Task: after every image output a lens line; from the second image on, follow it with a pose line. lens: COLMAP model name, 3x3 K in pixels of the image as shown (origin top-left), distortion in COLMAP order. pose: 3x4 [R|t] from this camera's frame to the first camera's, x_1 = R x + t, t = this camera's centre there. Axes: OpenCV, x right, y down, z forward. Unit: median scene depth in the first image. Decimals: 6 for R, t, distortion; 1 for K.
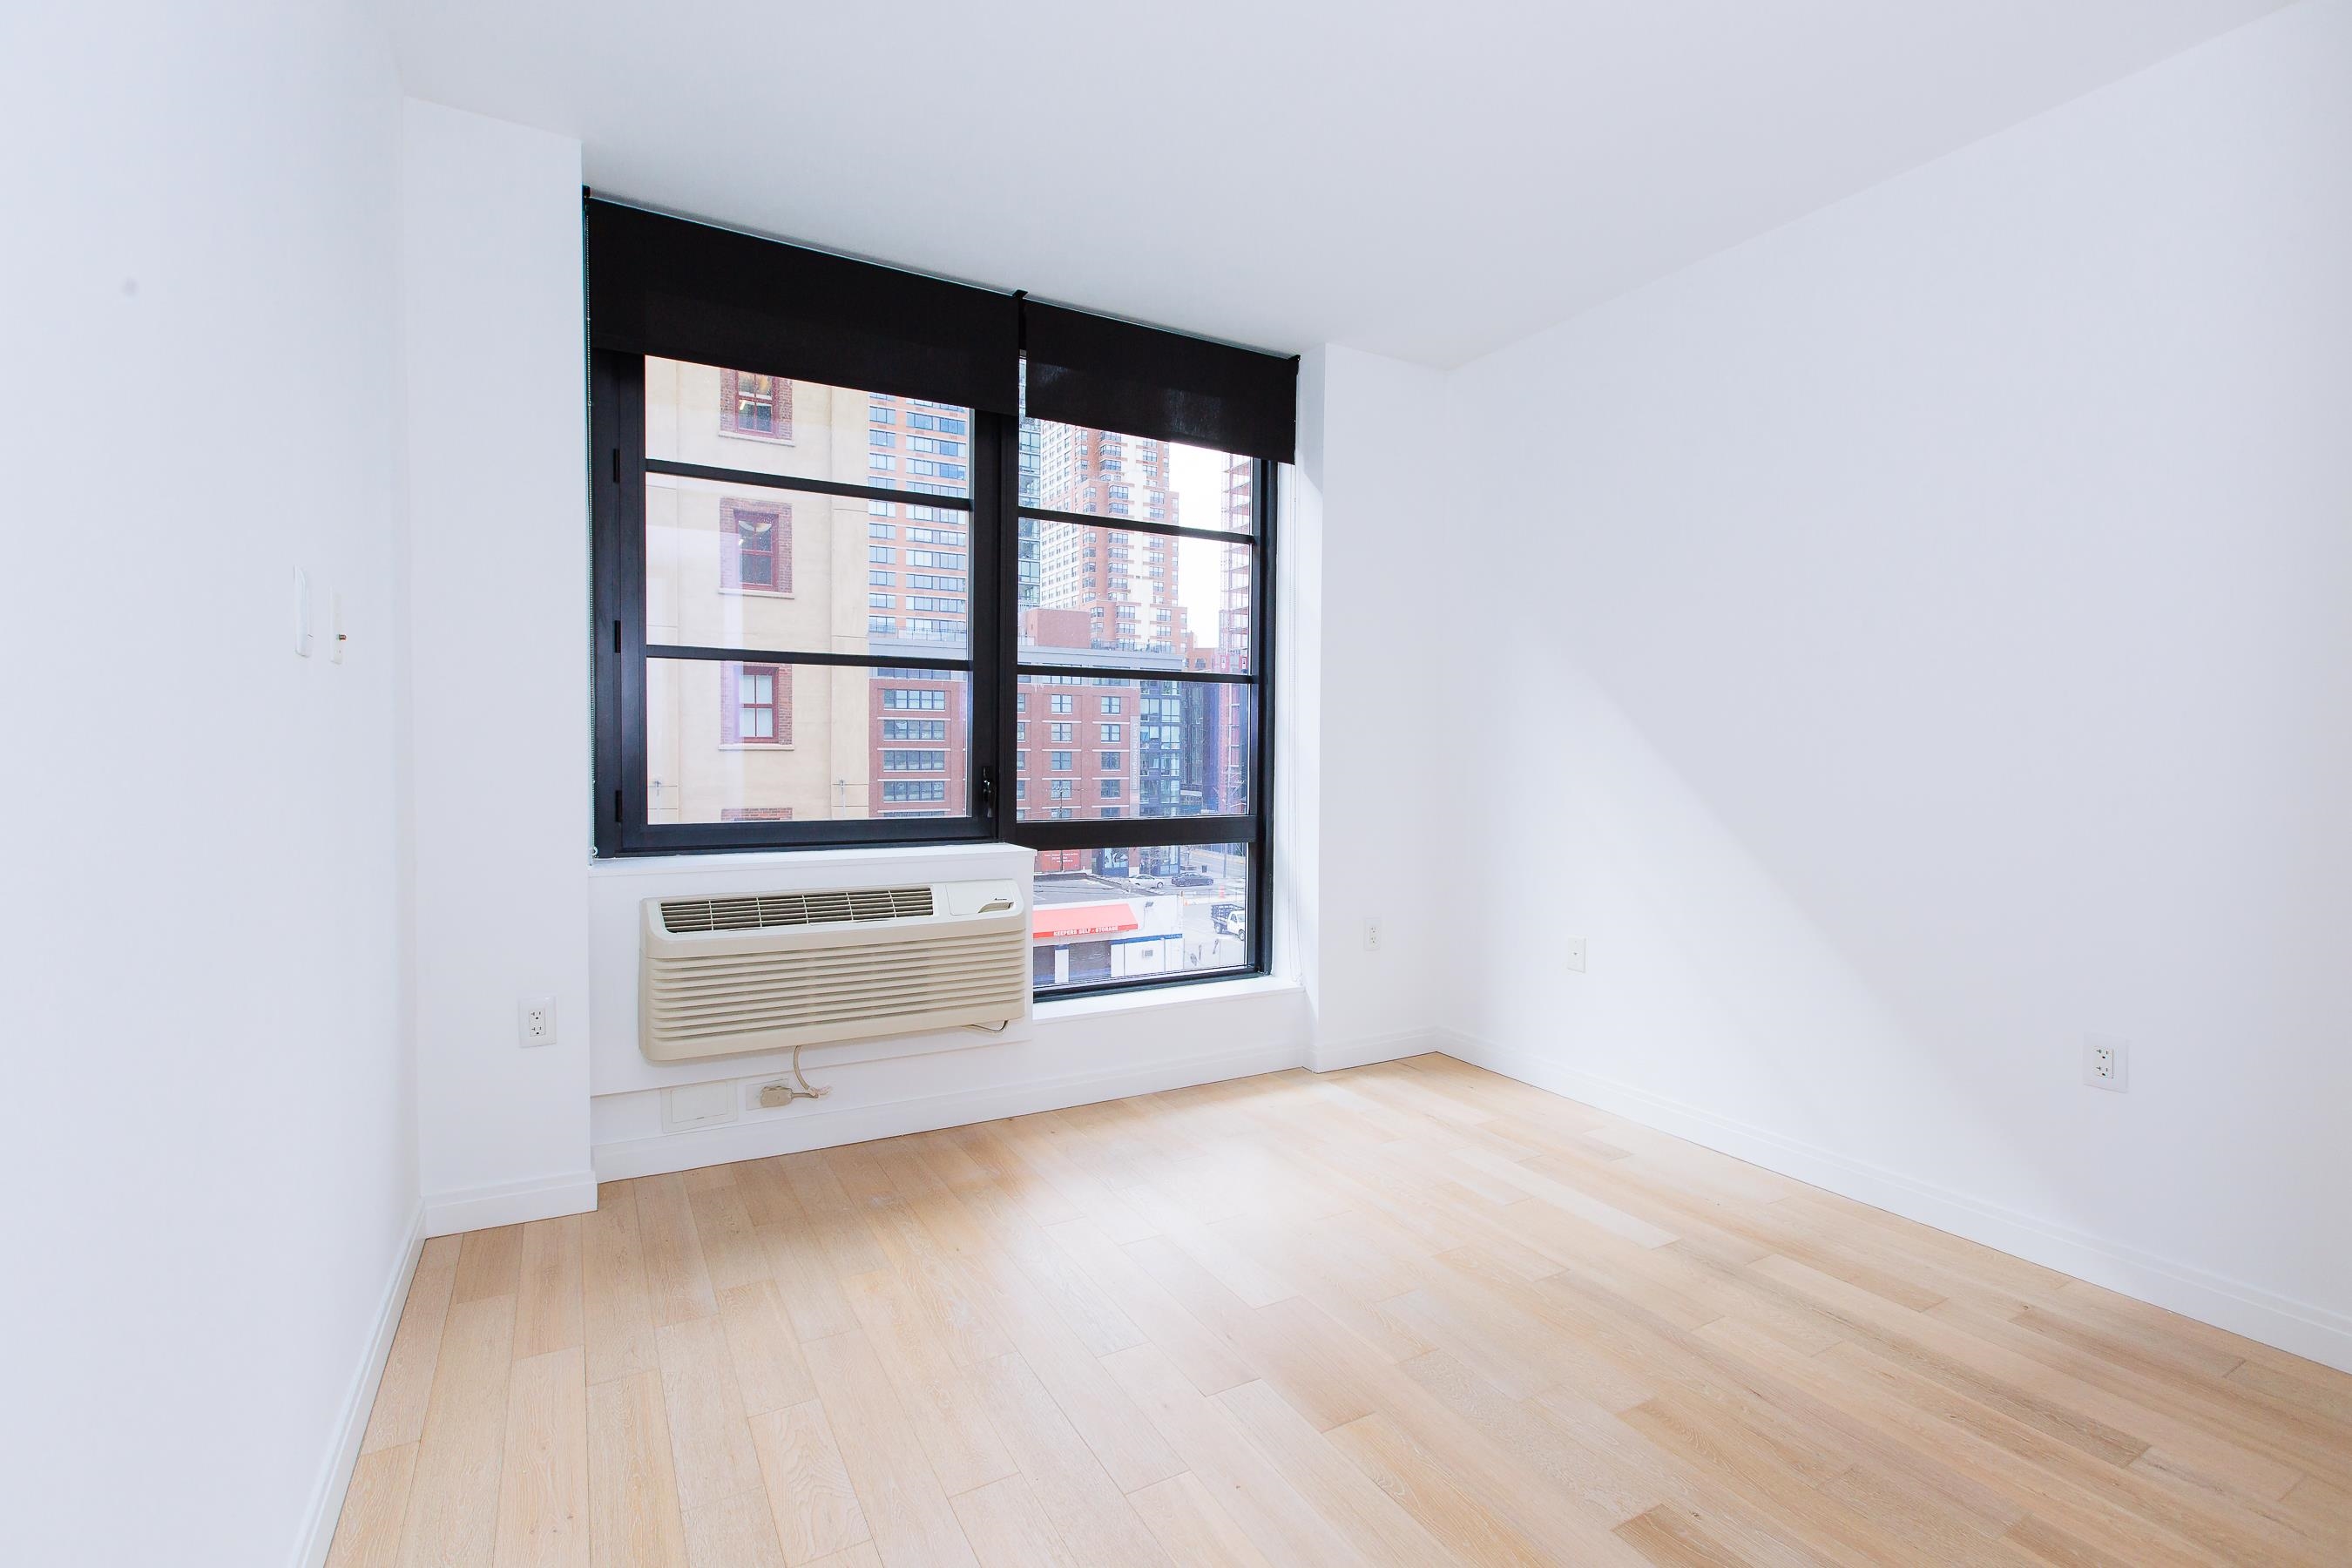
lens RADIAL K [[1050.5, 0, 1176.5], [0, 1050.5, 774.6], [0, 0, 1]] dist [0.001519, 0.000435]
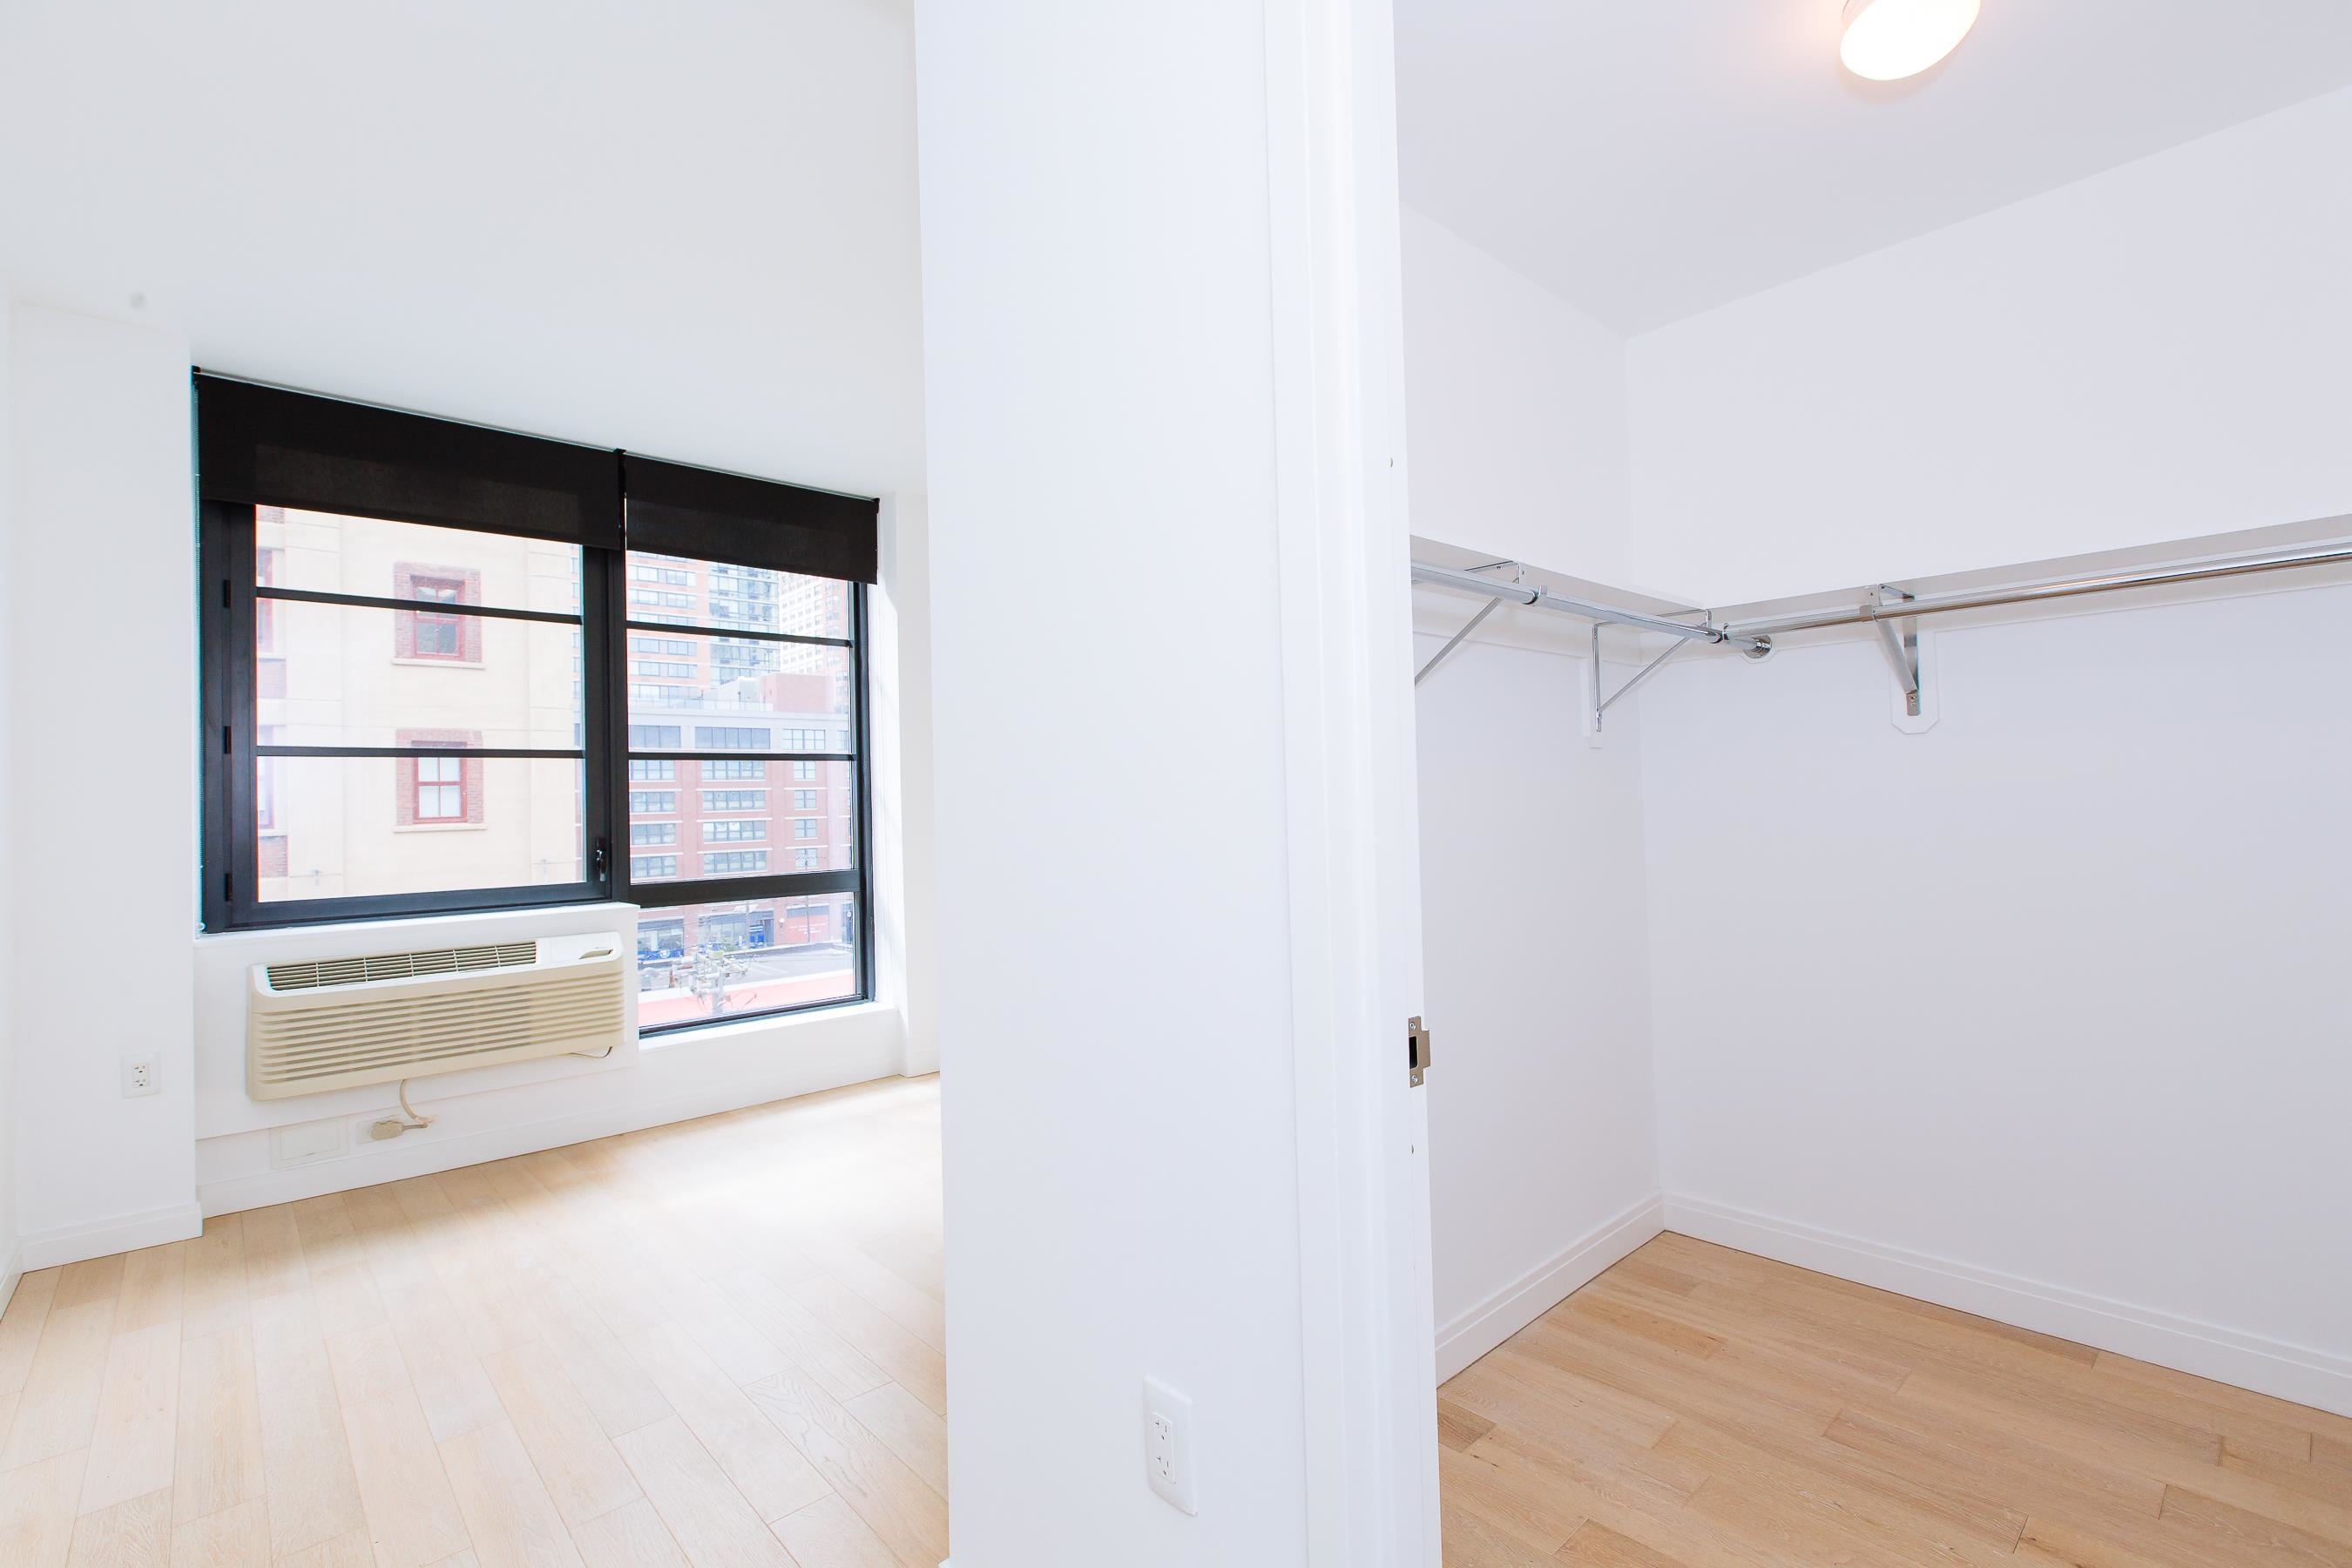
lens RADIAL K [[1036.4, 0, 1174.0], [0, 1036.4, 778.4], [0, 0, 1]] dist [0.002477, -0.002069]
pose [[0.973880, -0.029638, 0.225122, 0.165263], [0.041406, 0.998002, -0.047730, 0.006210], [-0.223258, 0.055804, 0.973161, -0.250844]]
